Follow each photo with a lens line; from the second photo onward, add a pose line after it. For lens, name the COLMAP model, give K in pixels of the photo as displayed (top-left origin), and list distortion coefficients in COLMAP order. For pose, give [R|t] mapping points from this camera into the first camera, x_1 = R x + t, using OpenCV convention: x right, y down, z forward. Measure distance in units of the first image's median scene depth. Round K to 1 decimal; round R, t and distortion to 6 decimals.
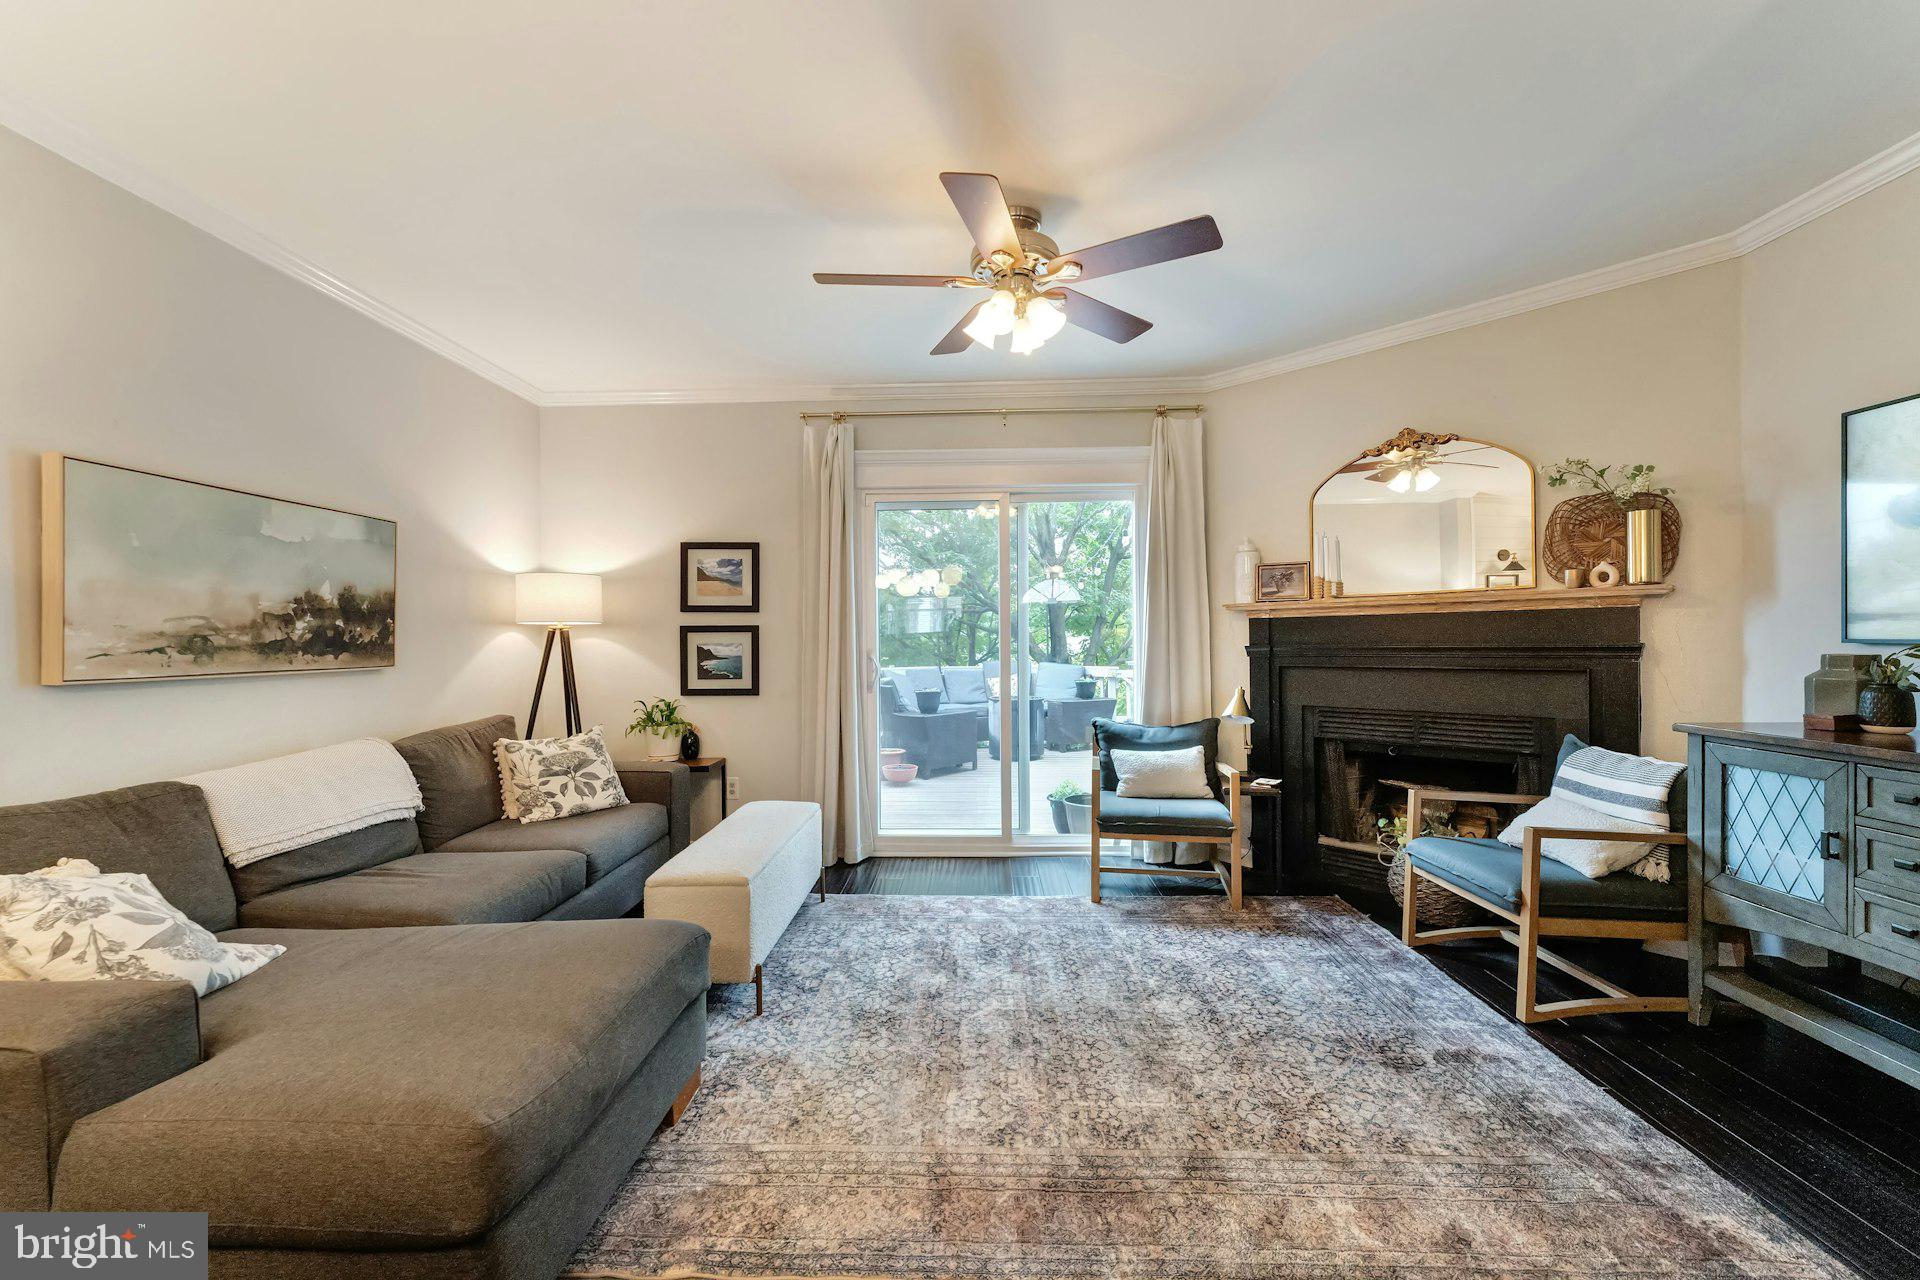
lens RADIAL K [[773.7, 0, 961.3], [0, 773.7, 641.4], [0, 0, 1]] dist [-0.000208, -0.000252]
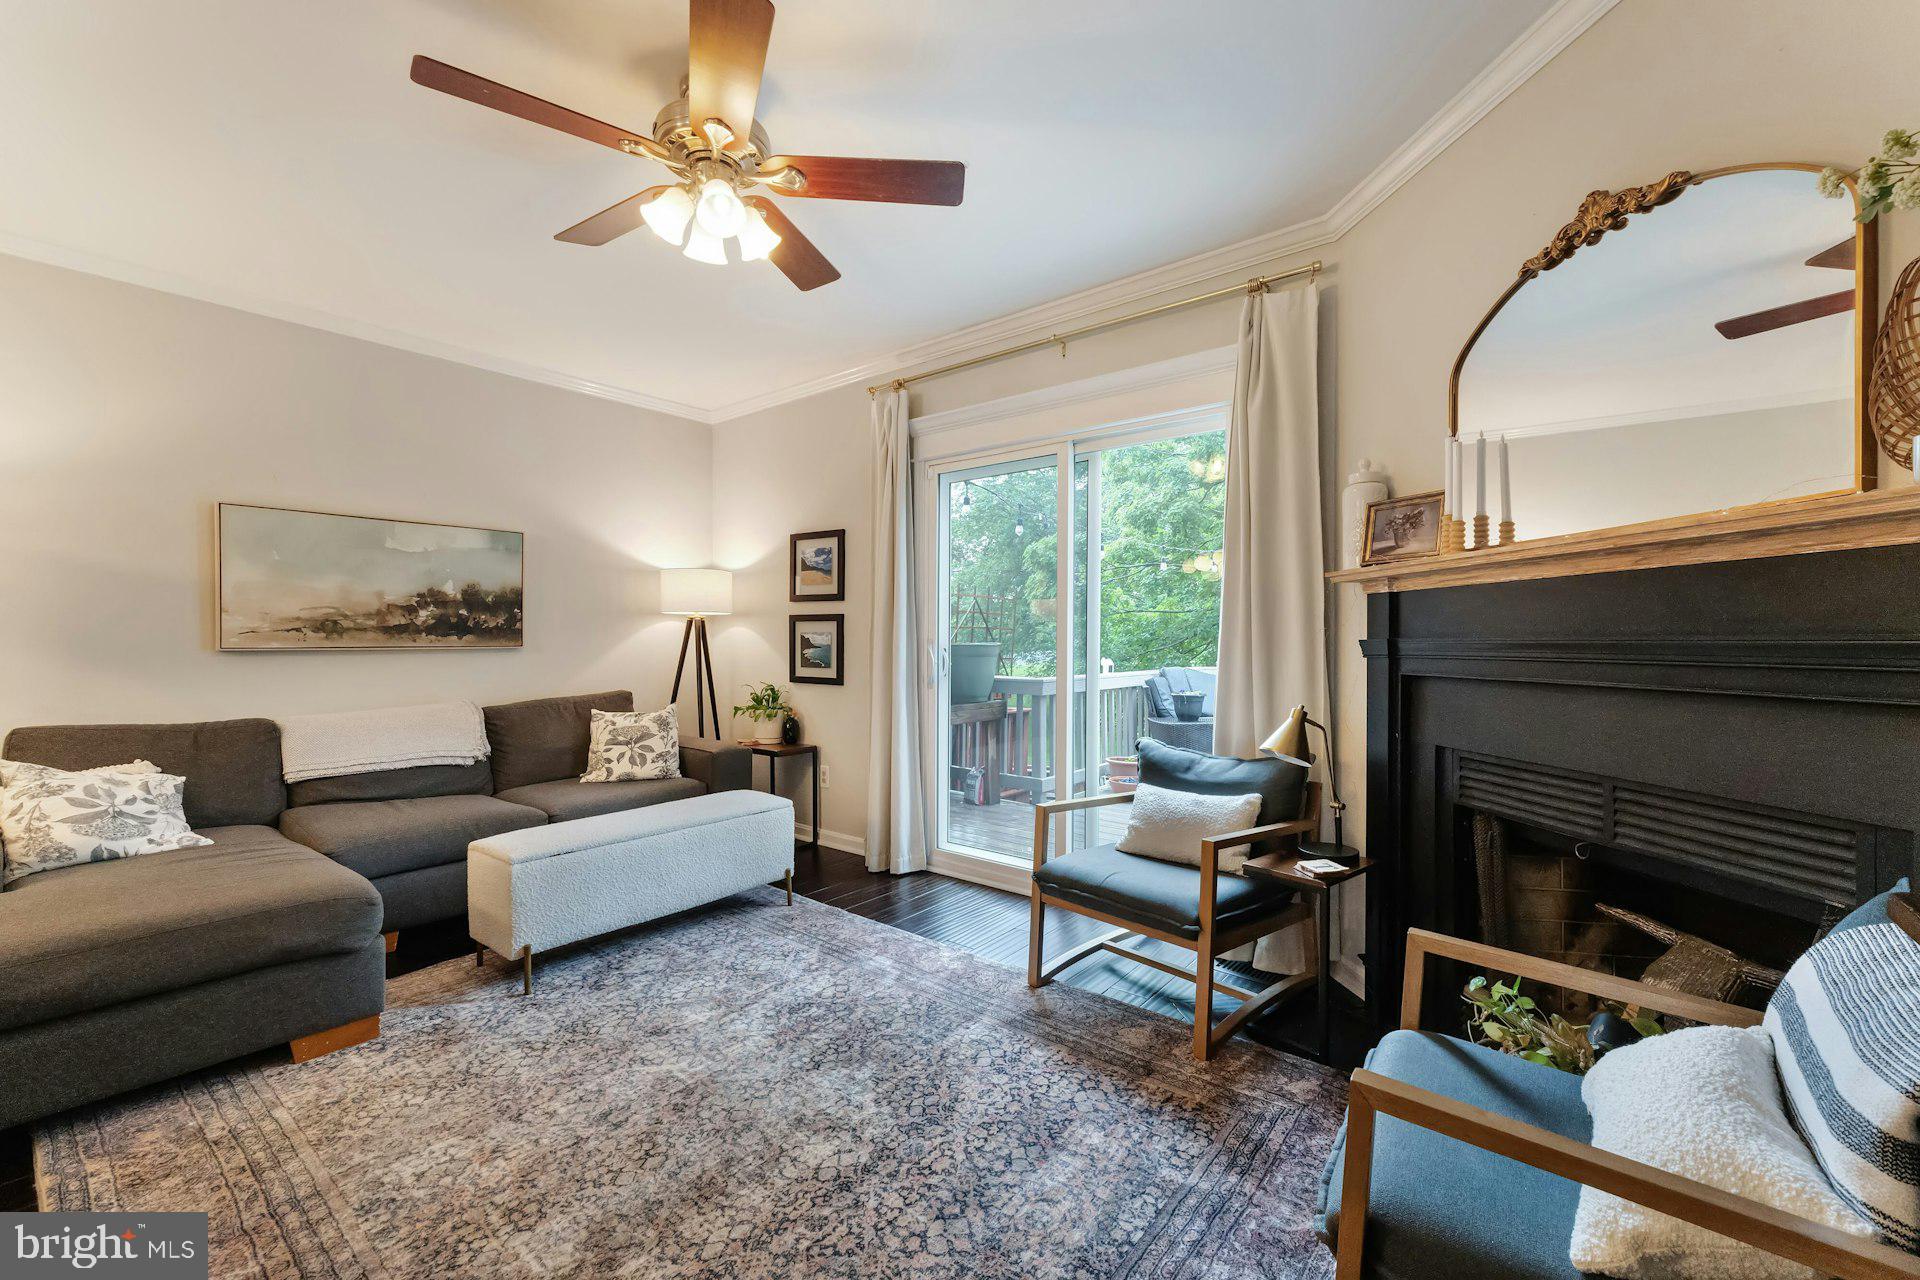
lens RADIAL K [[781.7, 0, 960.0], [0, 781.7, 640.0], [0, 0, 1]] dist [-0.000002, 0.000061]
pose [[0.798594, 0.011069, -0.601769, 0.586342], [-0.009918, 0.999937, 0.005231, 0.007352], [0.601789, 0.001791, 0.798653, 0.387999]]
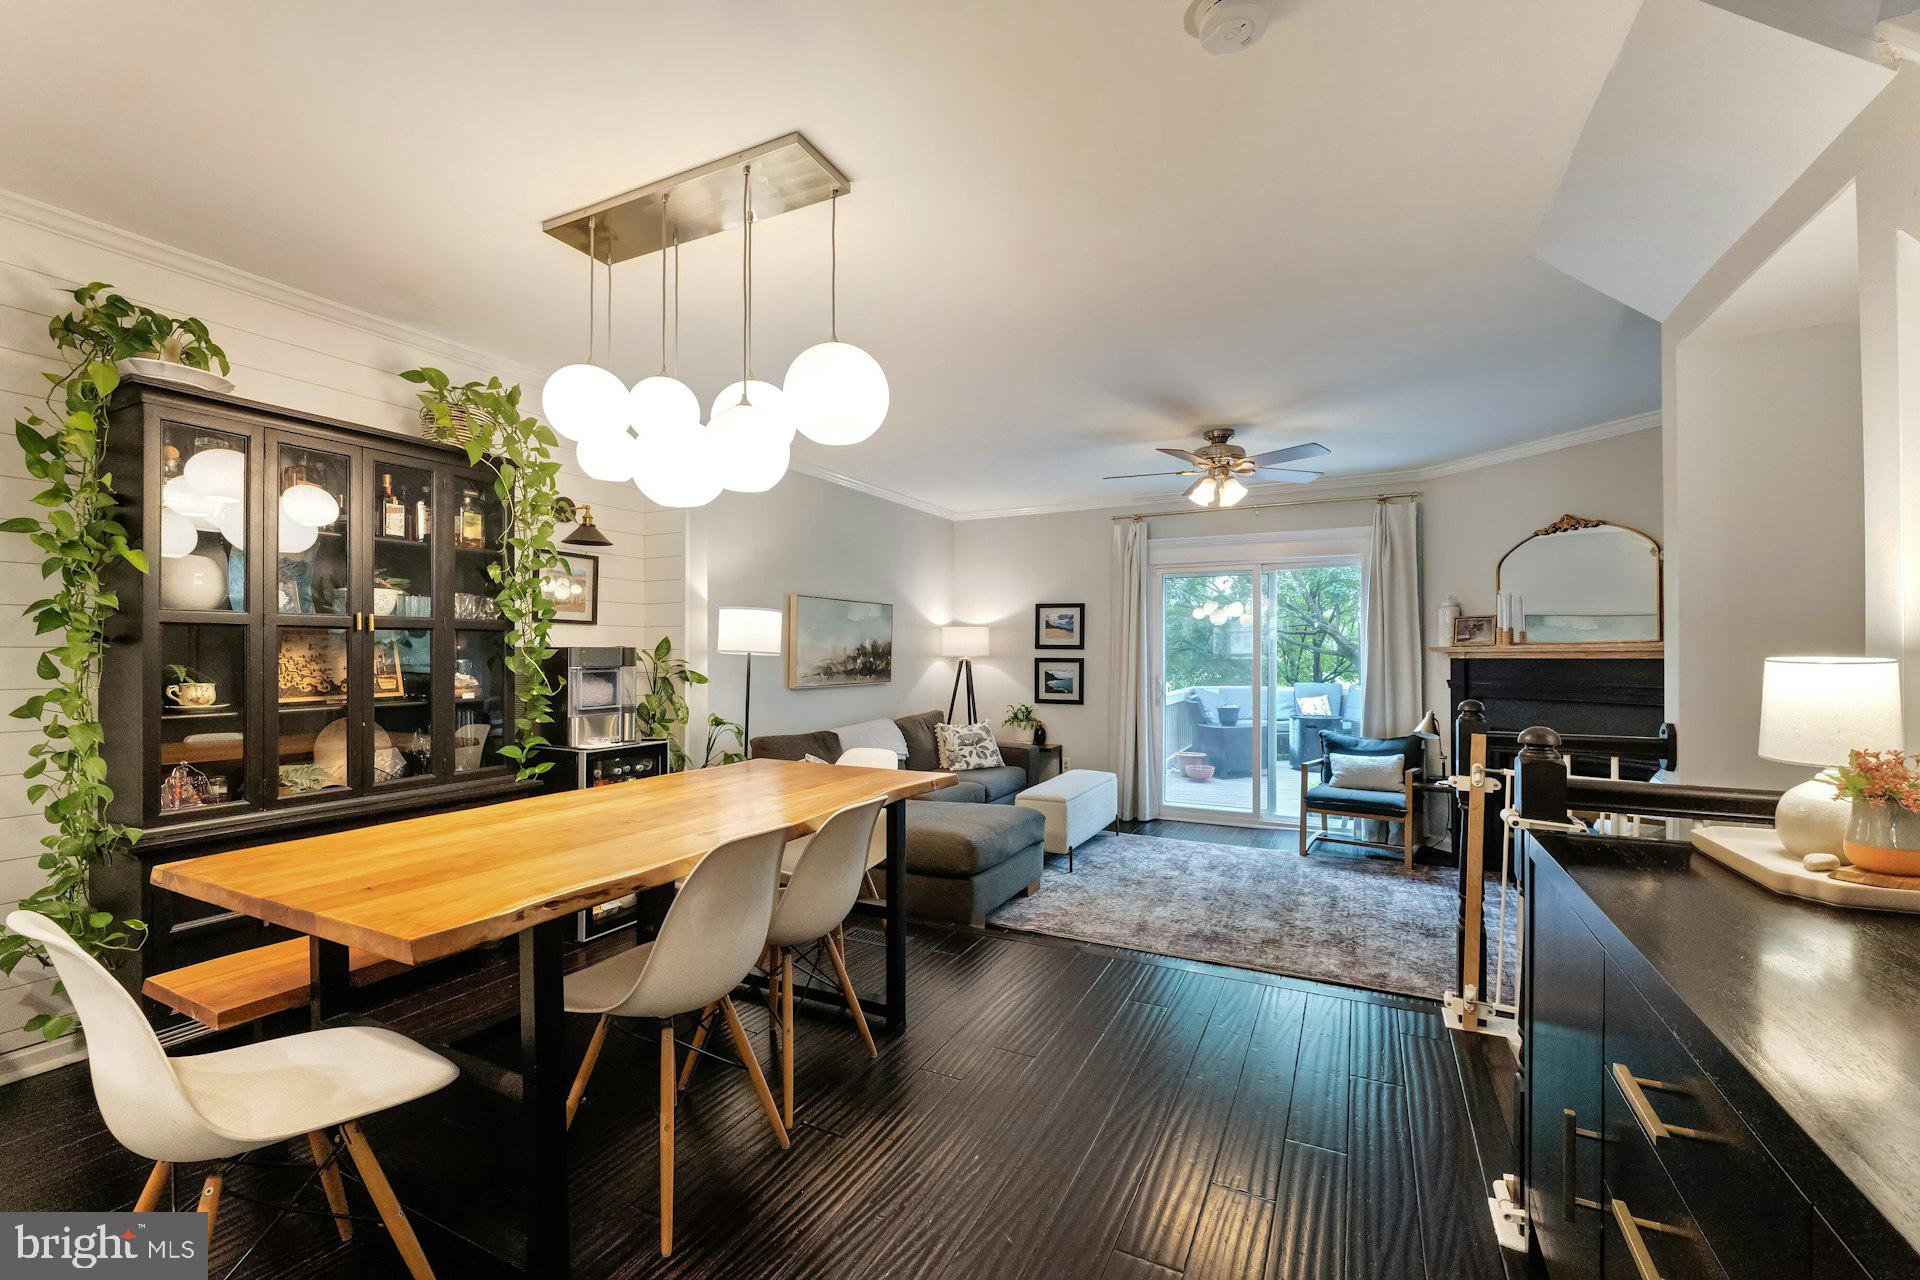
lens RADIAL K [[790.4, 0, 973.2], [0, 790.4, 647.7], [0, 0, 1]] dist [-0.006665, -0.000132]
pose [[0.909100, 0.006178, -0.416532, 0.237082], [-0.009465, 0.999938, -0.005827, -0.038876], [0.416470, 0.009240, 0.909103, -0.632571]]
